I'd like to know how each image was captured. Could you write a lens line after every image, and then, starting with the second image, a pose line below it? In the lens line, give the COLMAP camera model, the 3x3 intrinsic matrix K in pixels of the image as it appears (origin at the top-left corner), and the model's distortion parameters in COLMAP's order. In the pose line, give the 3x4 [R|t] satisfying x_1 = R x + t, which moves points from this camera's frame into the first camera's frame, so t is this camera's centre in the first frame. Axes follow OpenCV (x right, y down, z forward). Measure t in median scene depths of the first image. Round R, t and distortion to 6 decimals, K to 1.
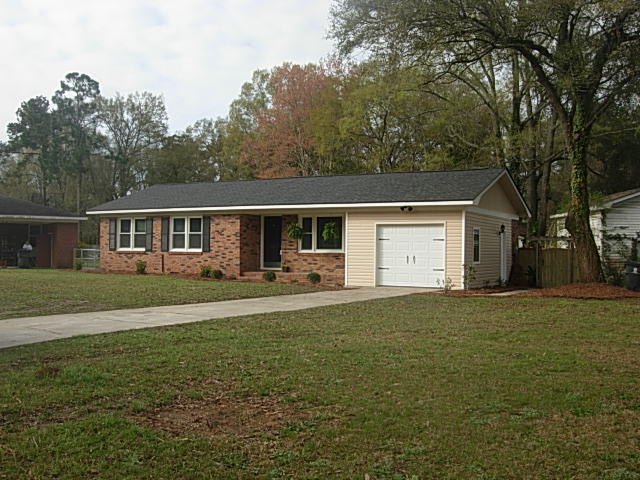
lens RADIAL K [[682.6, 0, 319.5], [0, 682.6, 240.0], [0, 0, 1]] dist [-0.144562, 0.000000]
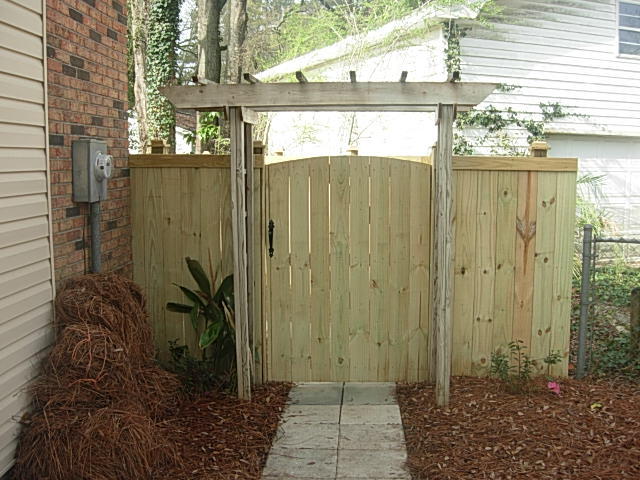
lens RADIAL K [[682.6, 0, 320.2], [0, 682.6, 239.7], [0, 0, 1]] dist [-0.144562, 0.000000]
pose [[0.893769, -0.062629, 0.444133, 0.253185], [0.000438, 0.990325, 0.138768, 0.008571], [-0.448526, -0.123832, 0.885149, 0.797512]]
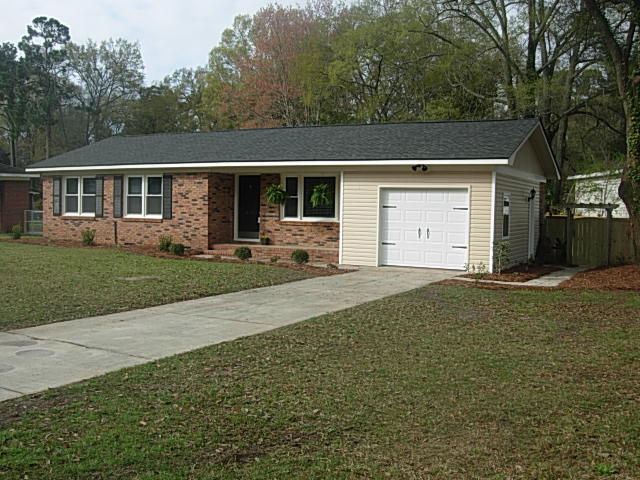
lens RADIAL K [[682.6, 0, 321.4], [0, 682.6, 239.8], [0, 0, 1]] dist [-0.144562, 0.000000]
pose [[0.999619, 0.005870, 0.026958, -0.003932], [-0.007627, 0.997820, 0.065557, -0.011040], [-0.026514, -0.065738, 0.997485, 0.169900]]
